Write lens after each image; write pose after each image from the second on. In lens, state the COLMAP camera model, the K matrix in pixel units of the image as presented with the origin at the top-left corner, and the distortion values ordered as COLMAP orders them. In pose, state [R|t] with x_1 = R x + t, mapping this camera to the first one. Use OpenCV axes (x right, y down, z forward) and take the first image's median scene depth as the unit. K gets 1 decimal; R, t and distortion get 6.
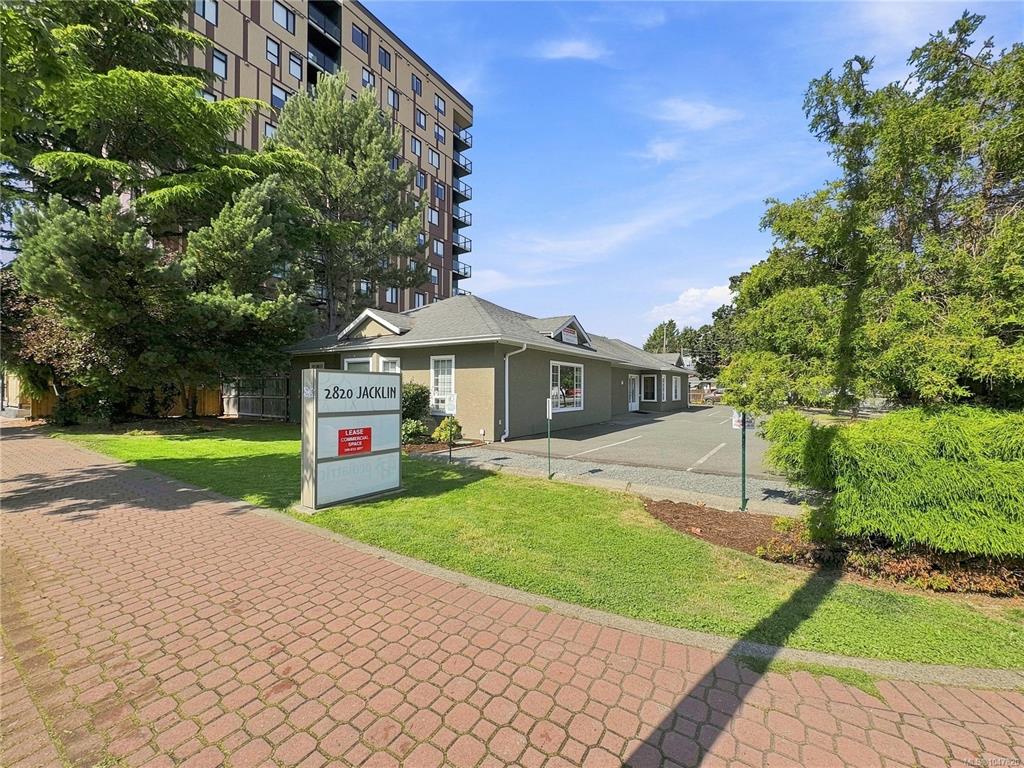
lens RADIAL K [[411.4, 0, 519.2], [0, 411.4, 377.4], [0, 0, 1]] dist [-0.002893, -0.000337]
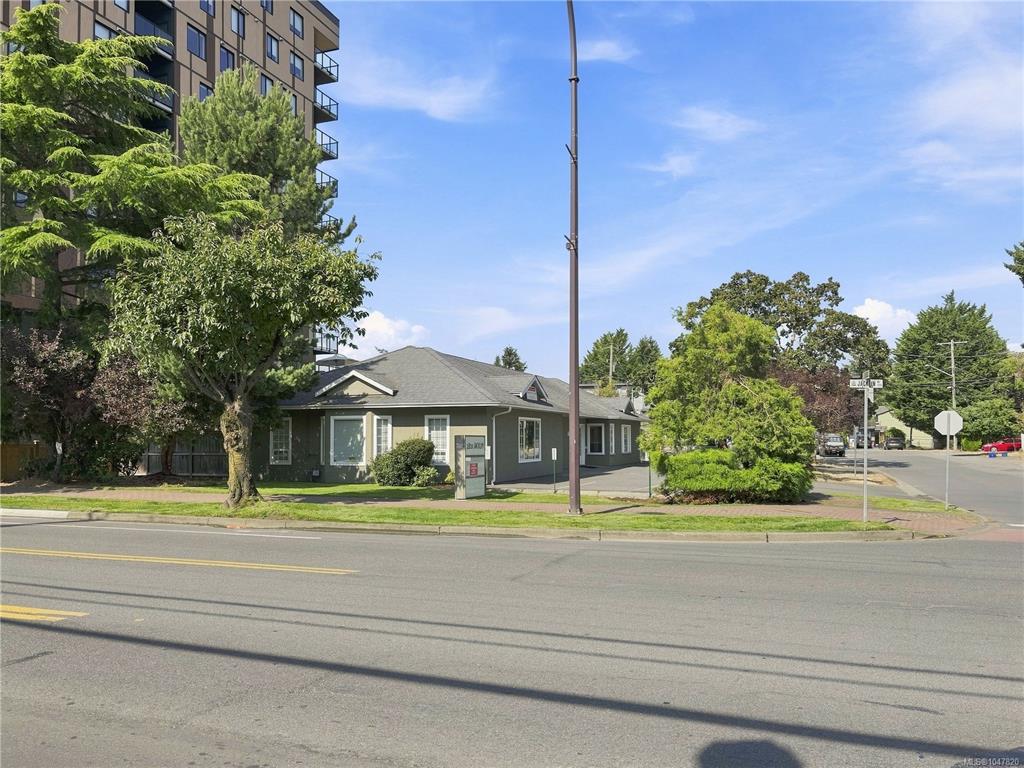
lens RADIAL K [[782.4, 0, 512.0], [0, 782.4, 389.5], [0, 0, 1]] dist [0.016516, -0.002169]
pose [[0.976969, 0.005160, 0.213319, -0.161735], [0.002112, 0.999425, -0.033846, -0.017708], [-0.213371, 0.033517, 0.976396, -0.444764]]
